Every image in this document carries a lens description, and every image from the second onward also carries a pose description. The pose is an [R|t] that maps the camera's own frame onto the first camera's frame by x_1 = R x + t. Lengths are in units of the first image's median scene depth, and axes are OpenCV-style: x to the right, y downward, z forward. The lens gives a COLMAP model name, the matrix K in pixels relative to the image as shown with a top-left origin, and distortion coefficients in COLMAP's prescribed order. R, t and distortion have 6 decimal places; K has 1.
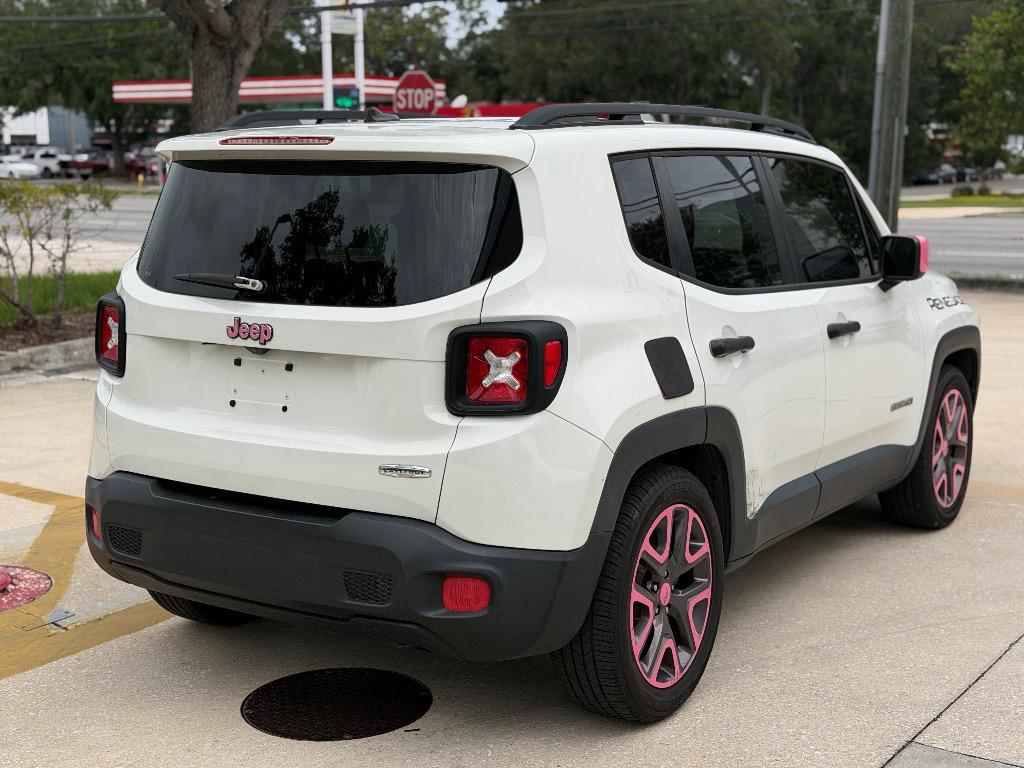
lens RADIAL K [[1414.3, 0, 512.0], [0, 1414.3, 384.0], [0, 0, 1]] dist [0.083979, 0.017067]
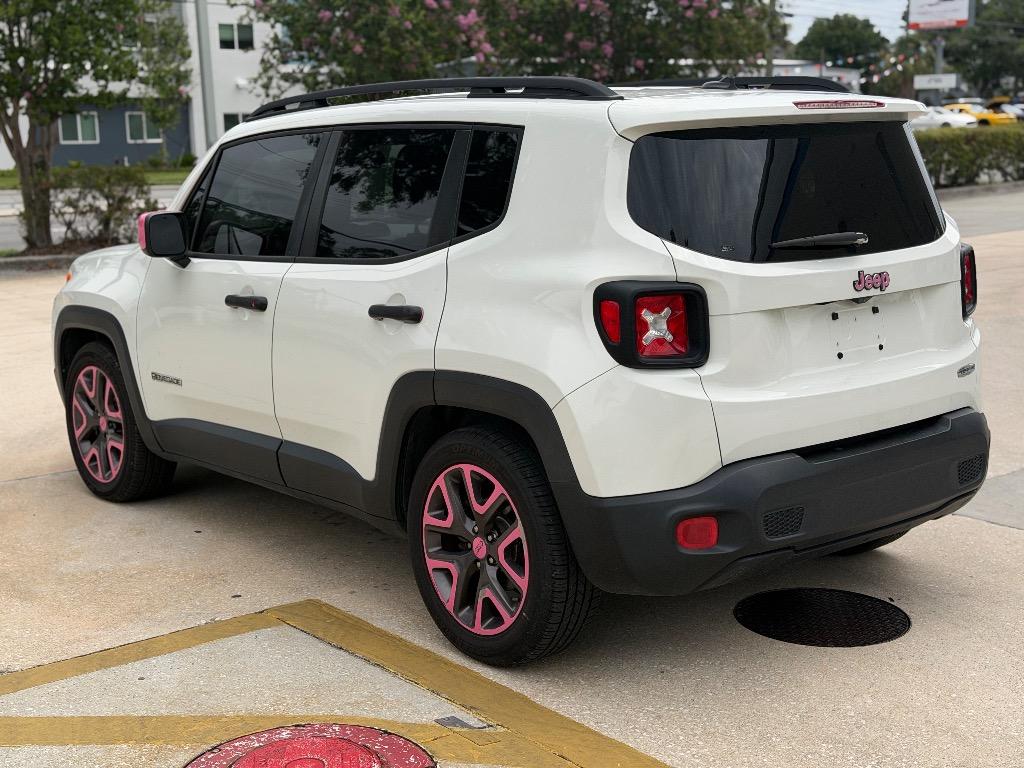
lens RADIAL K [[1414.3, 0, 512.0], [0, 1414.3, 384.0], [0, 0, 1]] dist [0.083979, 0.017067]
pose [[0.337964, -0.167321, 0.926166, -1.249523], [0.178565, 0.977595, 0.111453, -0.125808], [-0.924064, 0.127714, 0.360270, 0.844078]]
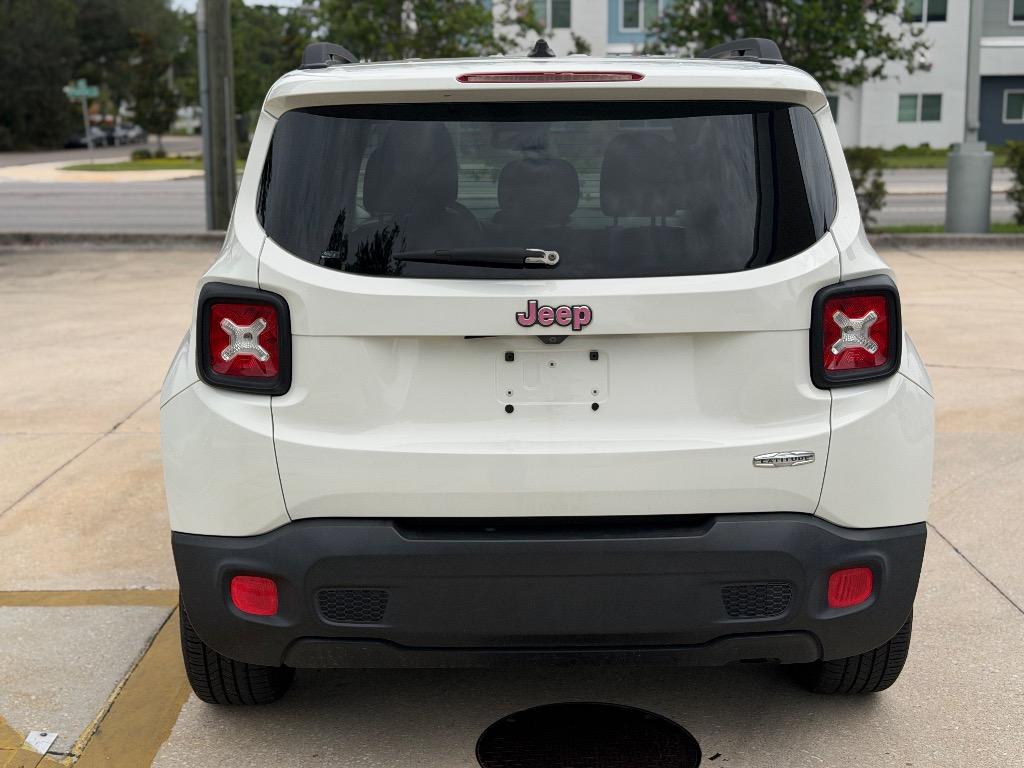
lens RADIAL K [[1414.3, 0, 512.0], [0, 1414.3, 384.0], [0, 0, 1]] dist [0.083979, 0.017067]
pose [[0.827564, -0.105614, 0.551347, -0.628757], [0.092080, 0.994379, 0.052269, -0.041429], [-0.553768, 0.007513, 0.832637, 0.335769]]
